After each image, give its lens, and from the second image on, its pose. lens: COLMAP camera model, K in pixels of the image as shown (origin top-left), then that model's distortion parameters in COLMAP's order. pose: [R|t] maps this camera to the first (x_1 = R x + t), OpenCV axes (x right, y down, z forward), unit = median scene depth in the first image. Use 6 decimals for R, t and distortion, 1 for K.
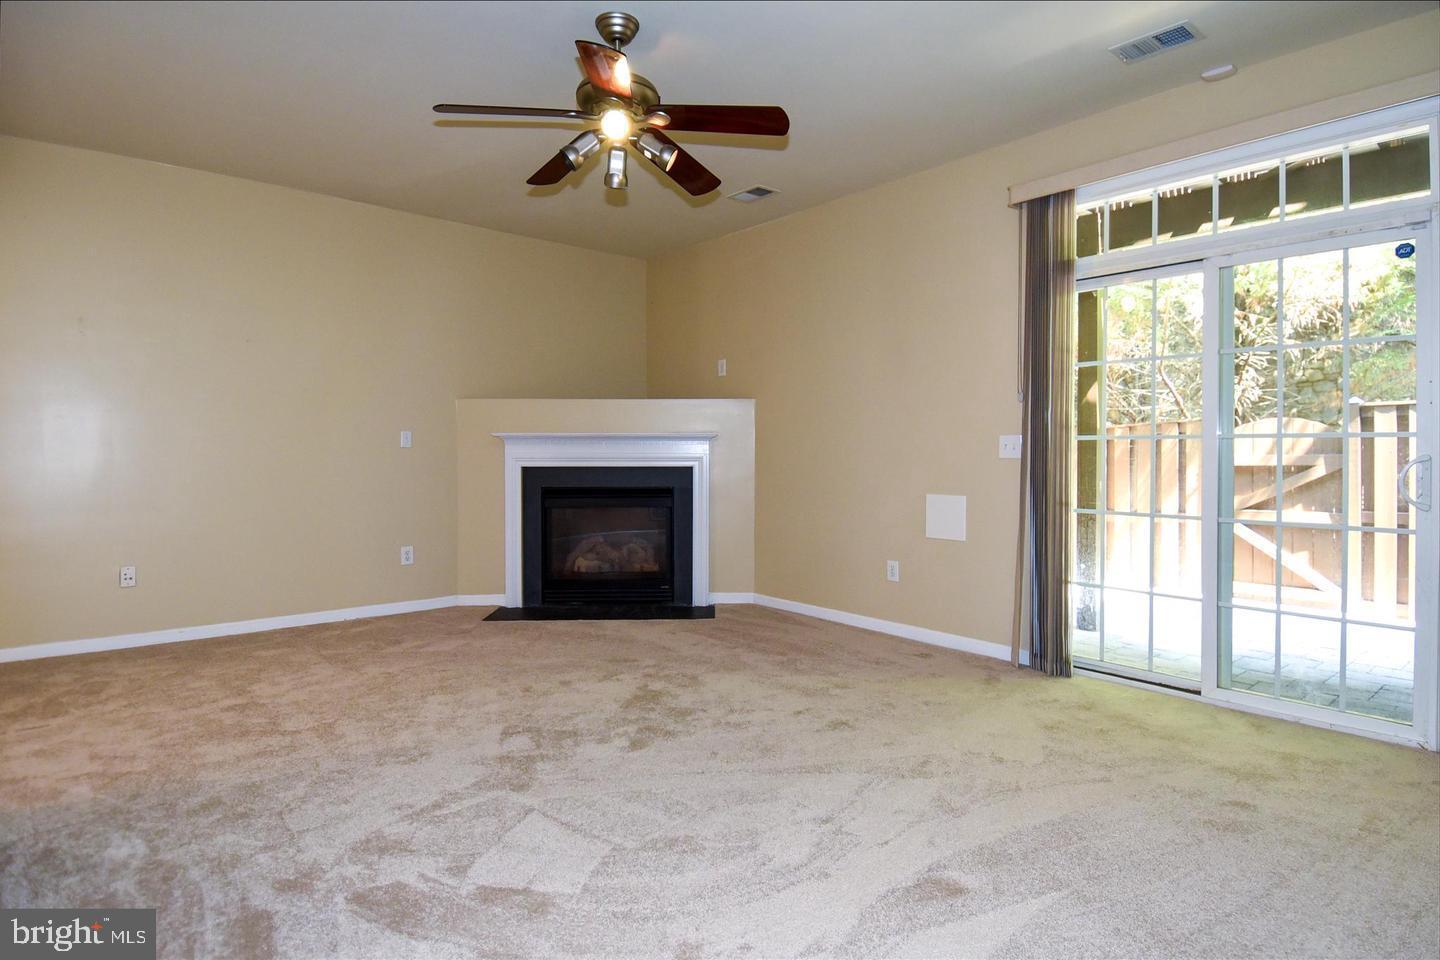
lens RADIAL K [[766.2, 0, 717.2], [0, 766.2, 464.5], [0, 0, 1]] dist [-0.000124, -0.000791]
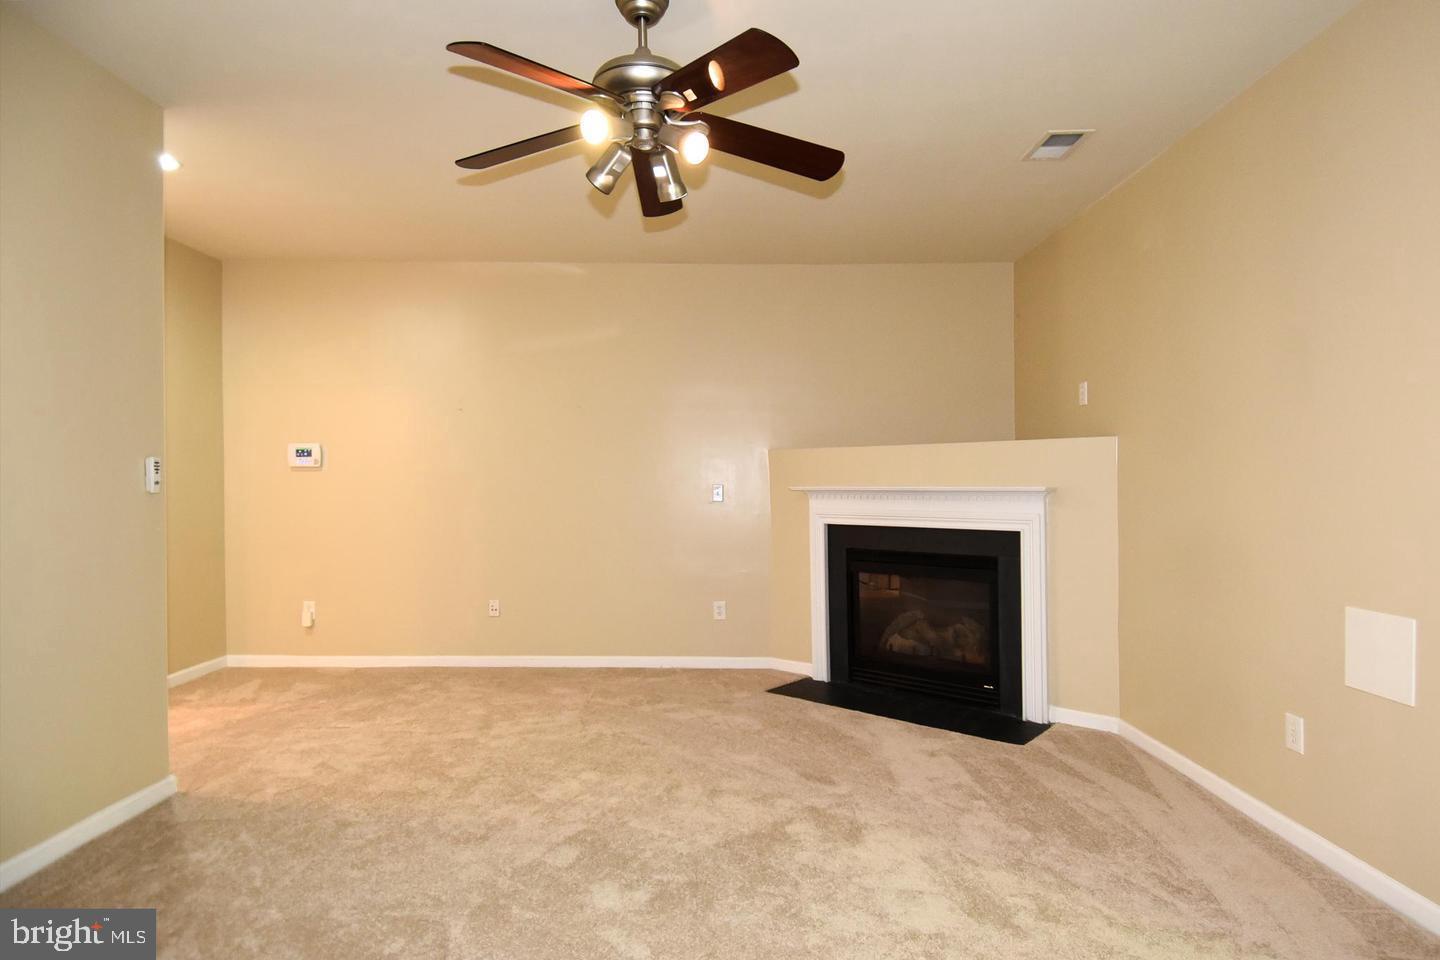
lens RADIAL K [[785.4, 0, 720.0], [0, 785.4, 480.0], [0, 0, 1]] dist [0.035881, -0.000569]
pose [[0.751507, -0.006487, -0.659693, 0.256526], [-0.012557, 0.999630, -0.024134, -0.024317], [0.659605, 0.026420, 0.751148, 0.230621]]
